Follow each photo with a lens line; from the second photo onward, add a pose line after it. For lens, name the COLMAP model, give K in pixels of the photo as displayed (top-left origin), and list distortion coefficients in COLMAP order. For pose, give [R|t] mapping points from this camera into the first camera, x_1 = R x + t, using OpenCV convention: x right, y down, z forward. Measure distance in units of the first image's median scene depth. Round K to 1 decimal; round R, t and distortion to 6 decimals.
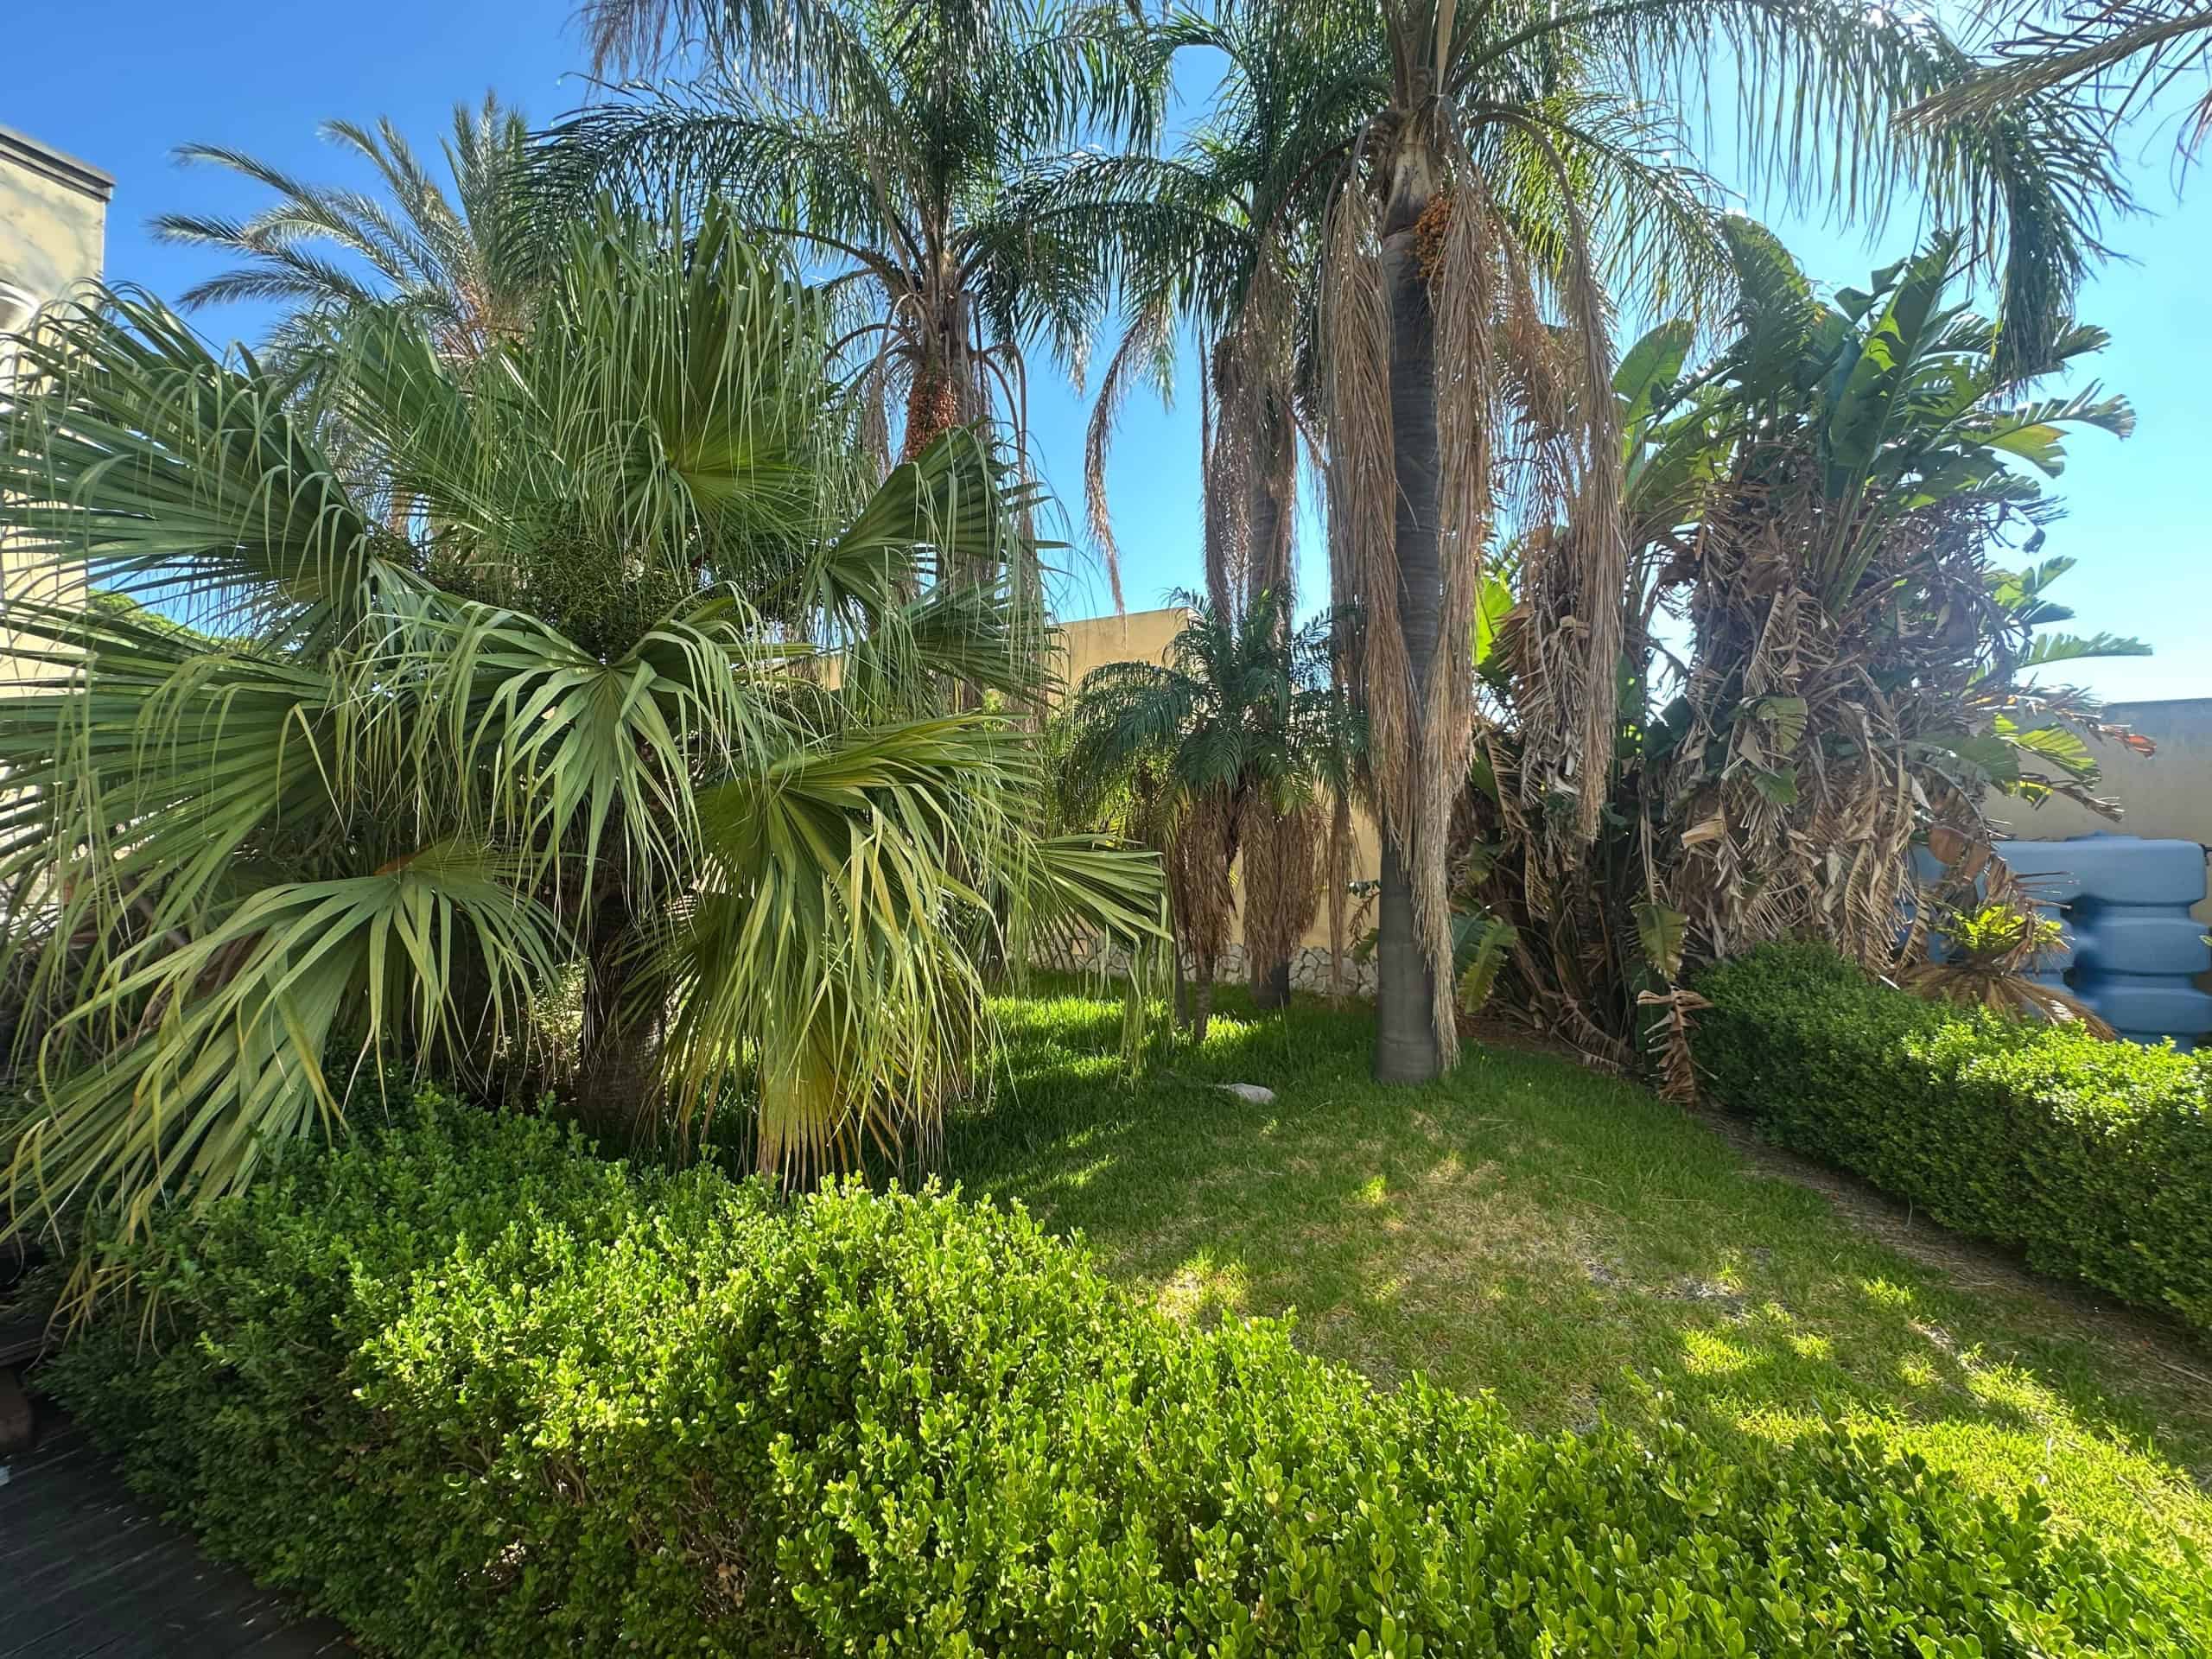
lens RADIAL K [[885.2, 0, 1106.0], [0, 885.2, 829.5], [0, 0, 1]] dist [-0.001490, -0.000472]
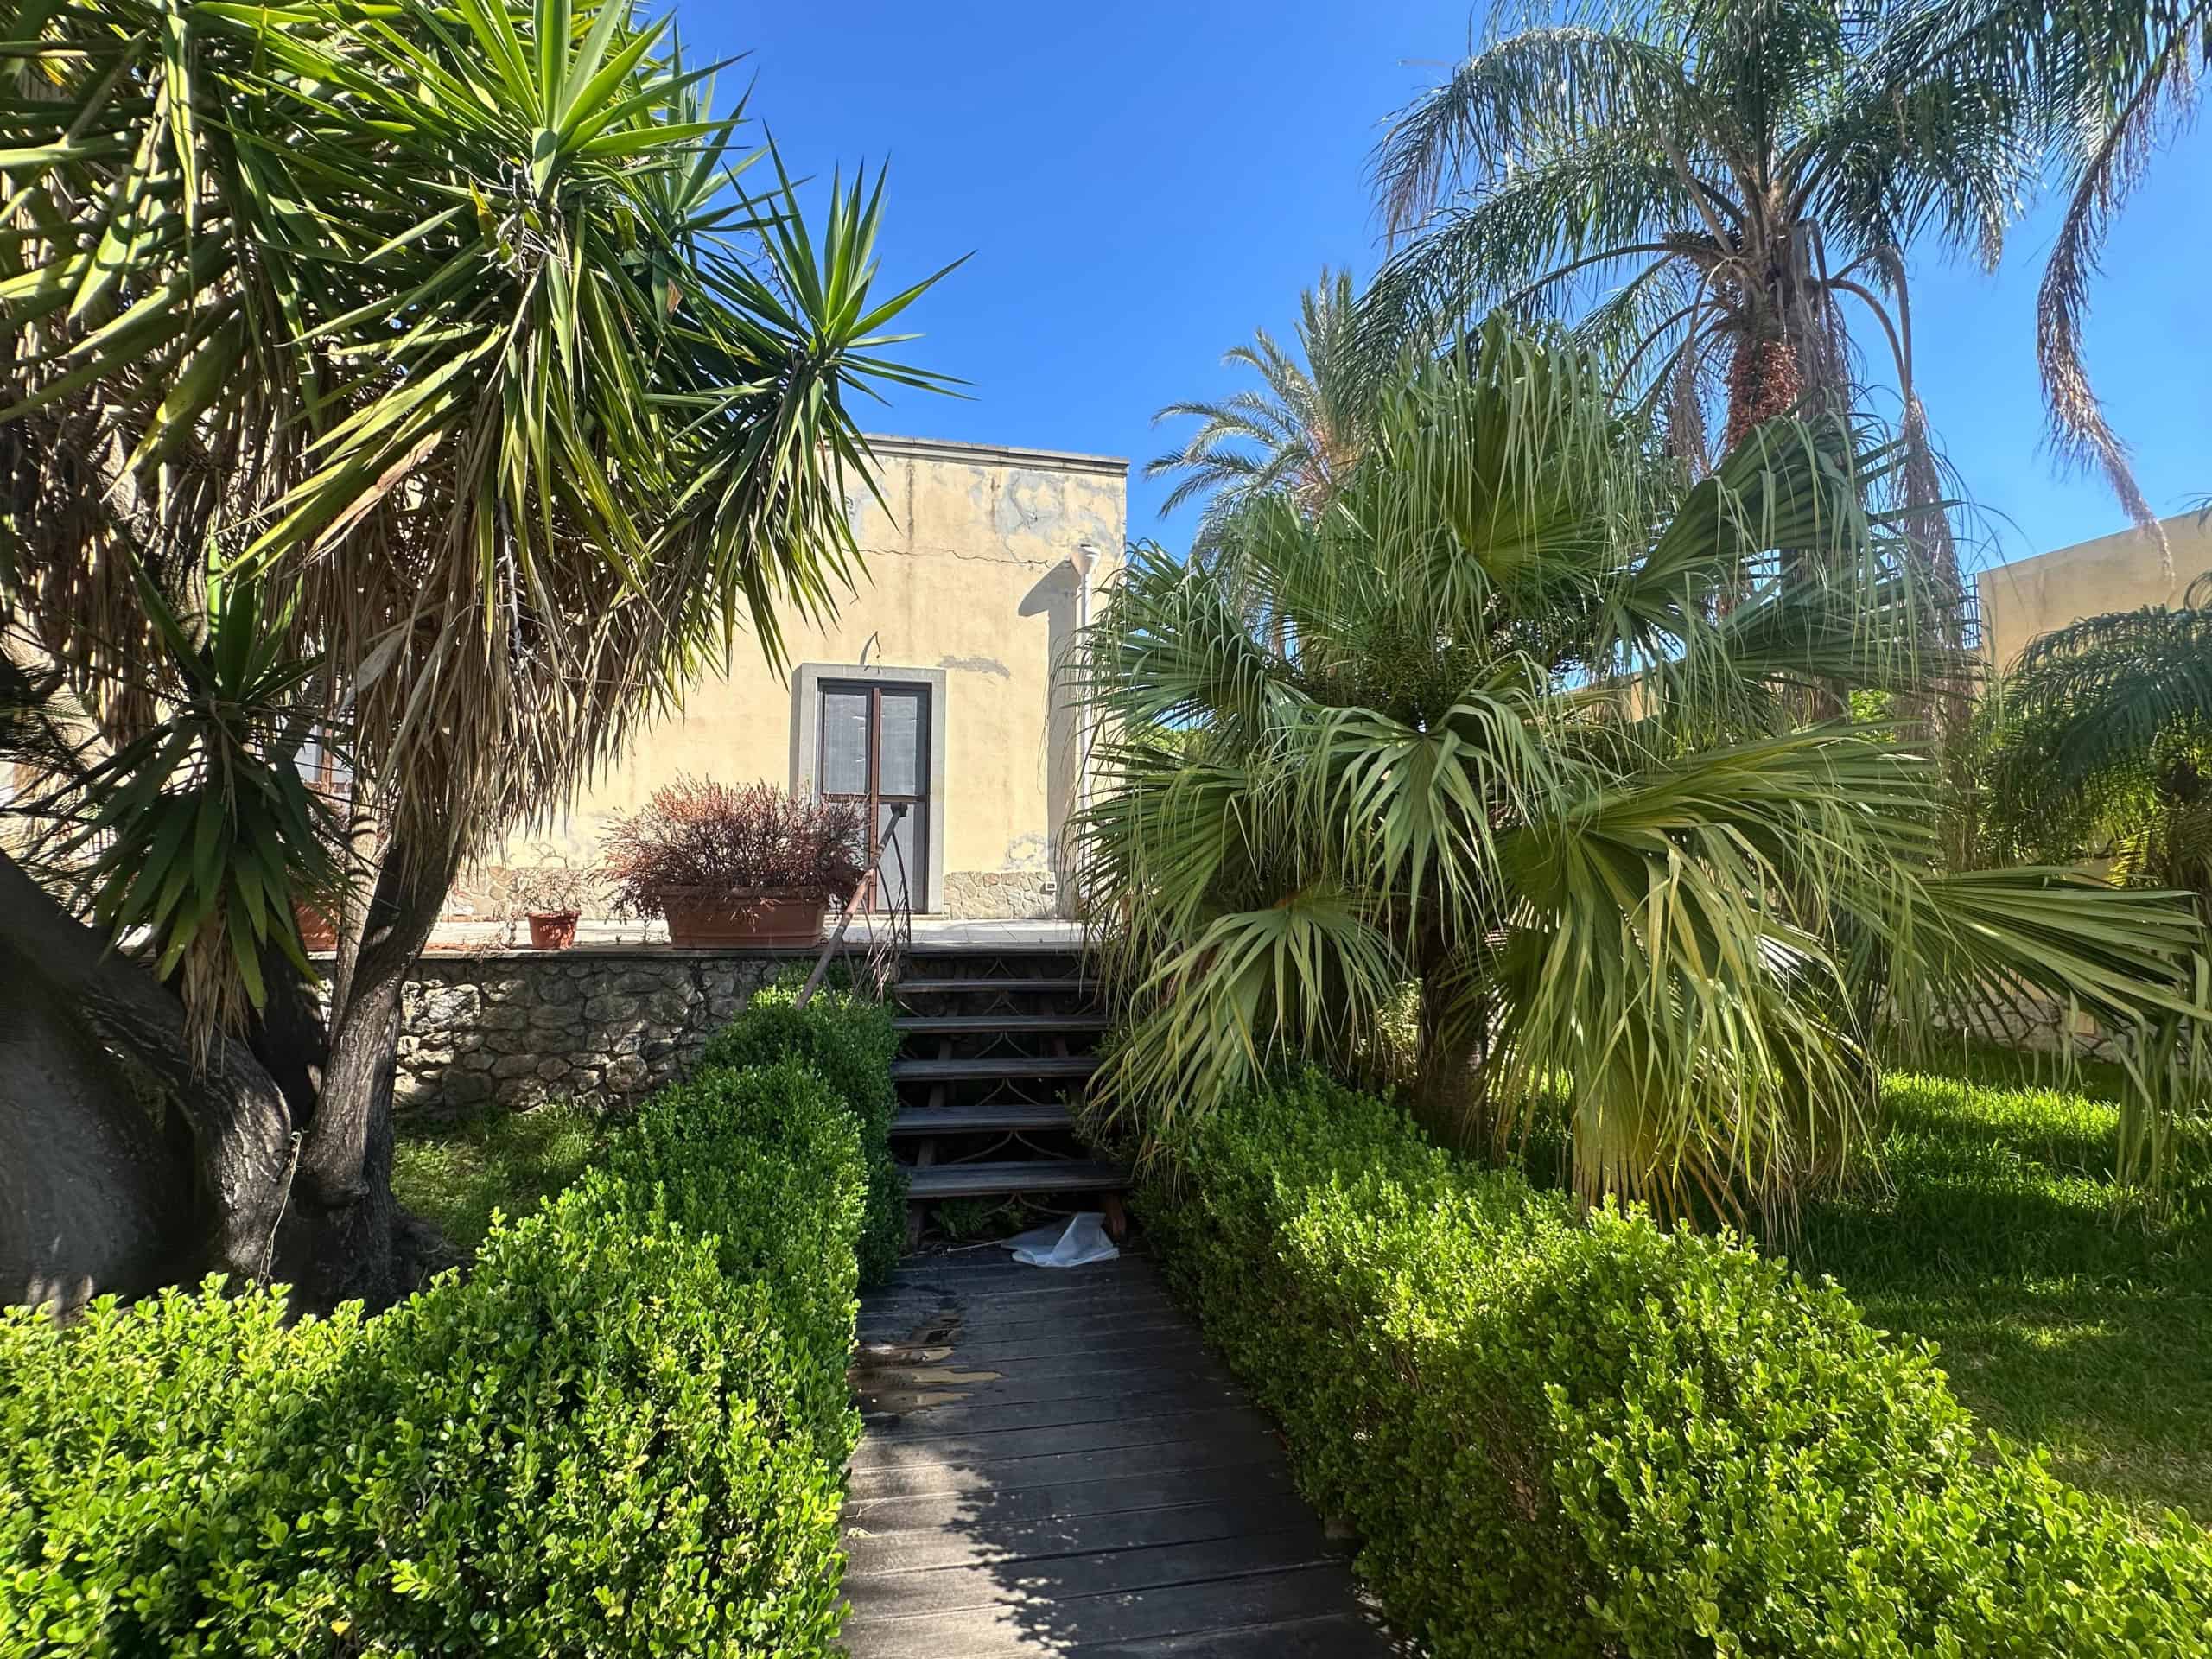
lens RADIAL K [[885.2, 0, 1106.0], [0, 885.2, 829.5], [0, 0, 1]] dist [-0.001490, -0.000472]
pose [[0.642214, -0.046483, -0.765115, 0.090324], [0.022111, 0.998868, -0.042125, -0.021305], [0.766207, 0.010136, 0.642514, -0.122179]]
